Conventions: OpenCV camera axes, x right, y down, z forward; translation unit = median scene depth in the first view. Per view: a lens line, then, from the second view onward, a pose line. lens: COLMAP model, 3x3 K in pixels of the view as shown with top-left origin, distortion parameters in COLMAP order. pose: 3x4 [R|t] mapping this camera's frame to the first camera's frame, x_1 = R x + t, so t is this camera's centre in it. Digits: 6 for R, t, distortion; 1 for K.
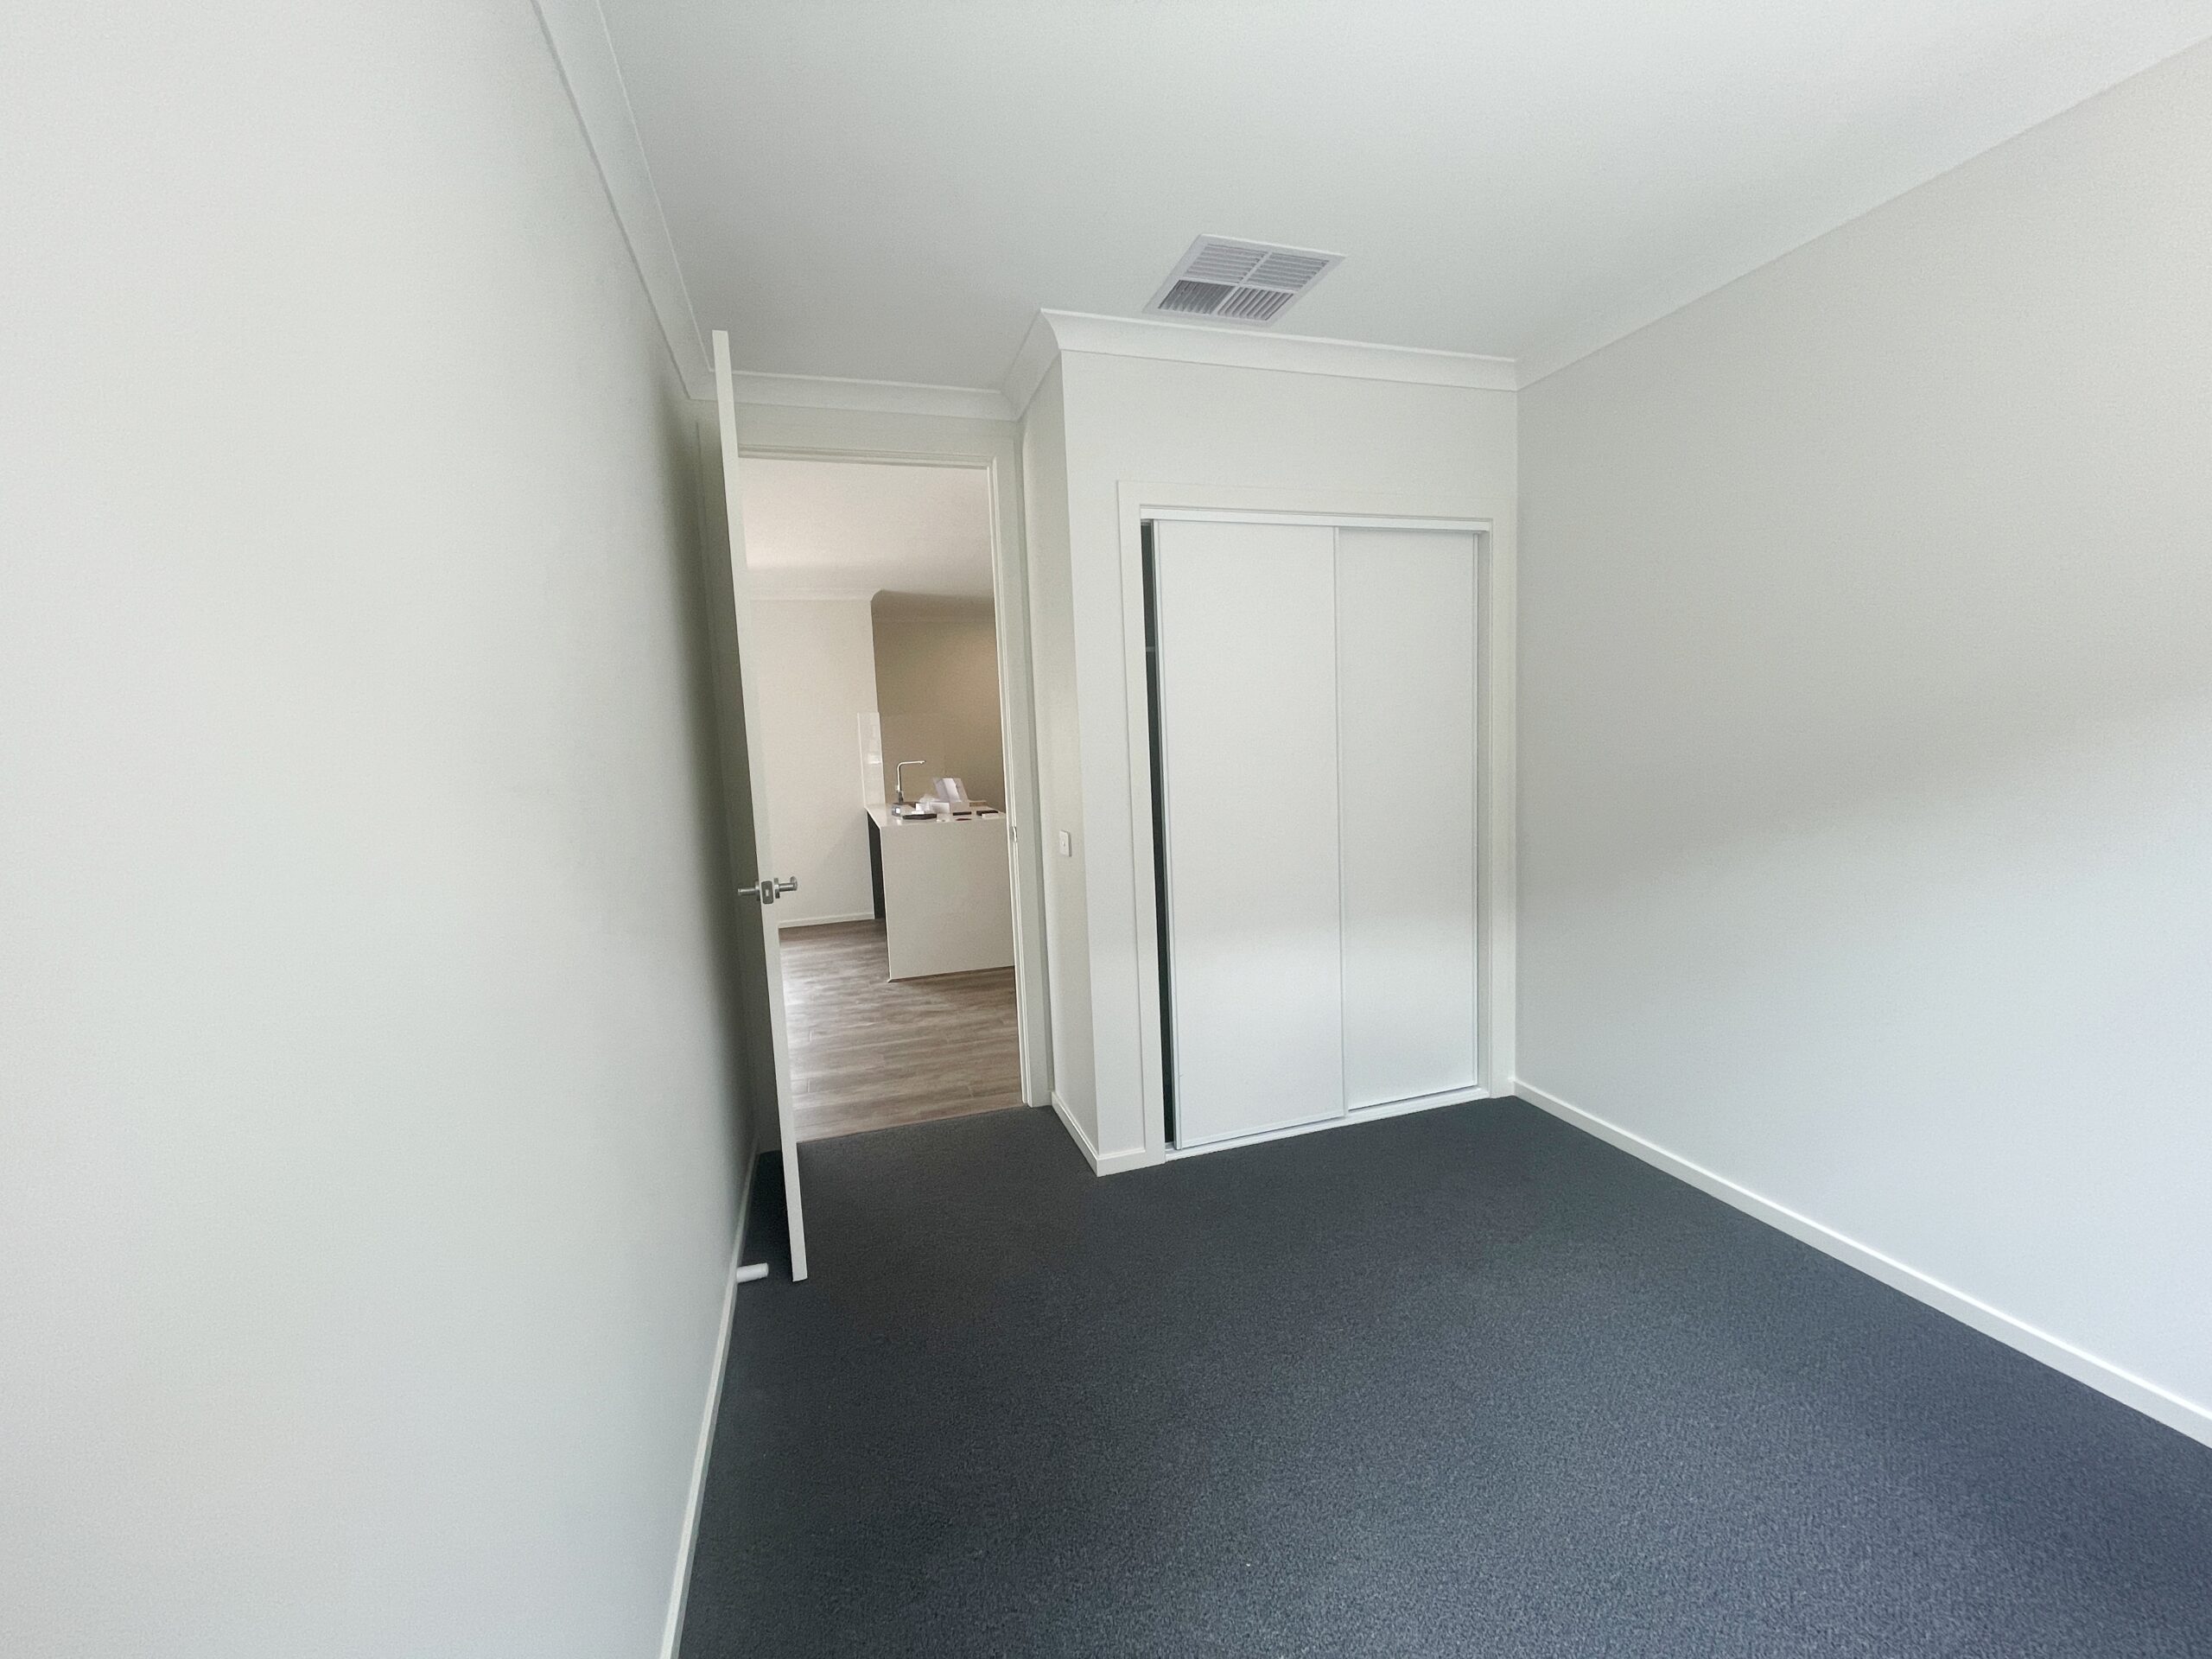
lens RADIAL K [[890.1, 0, 1107.1], [0, 890.1, 831.3], [0, 0, 1]] dist [0.001094, 0.000102]
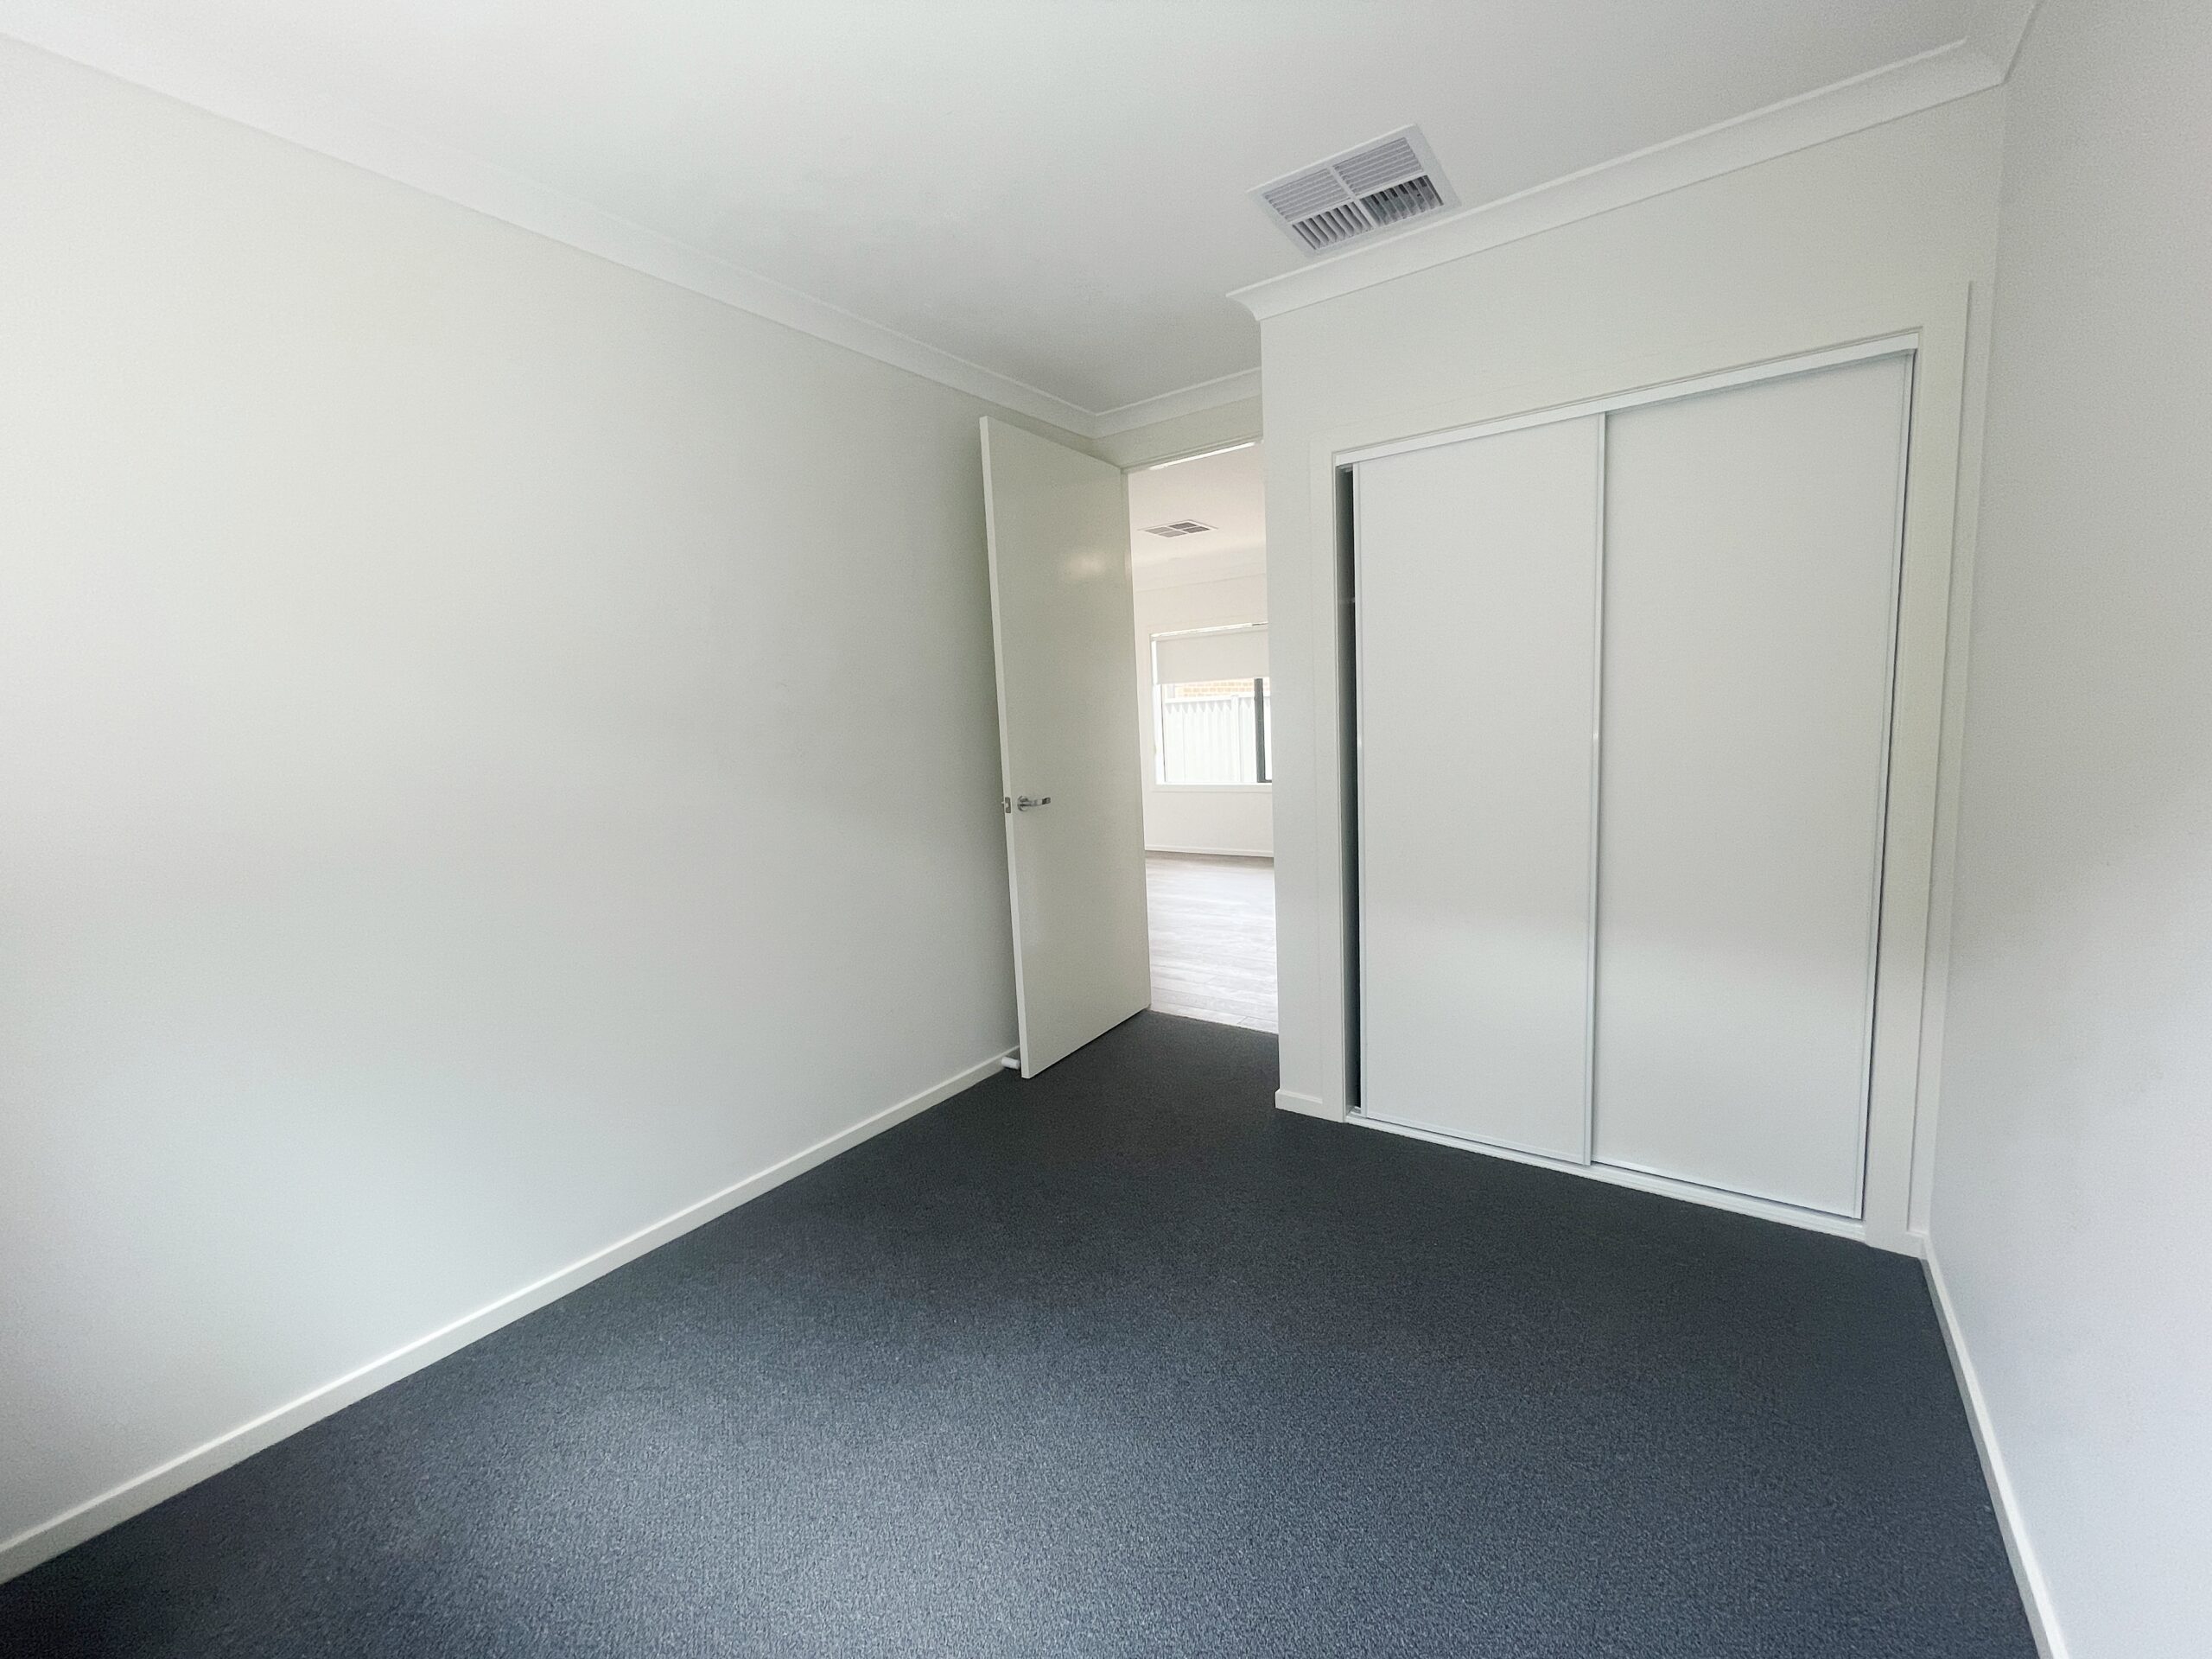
lens RADIAL K [[890.1, 0, 1105.3], [0, 890.1, 825.1], [0, 0, 1]] dist [0.001094, 0.000102]
pose [[0.604762, 0.117259, -0.787727, 0.696591], [-0.059734, 0.992994, 0.101954, -0.045387], [0.794163, -0.014604, 0.607529, 0.201776]]
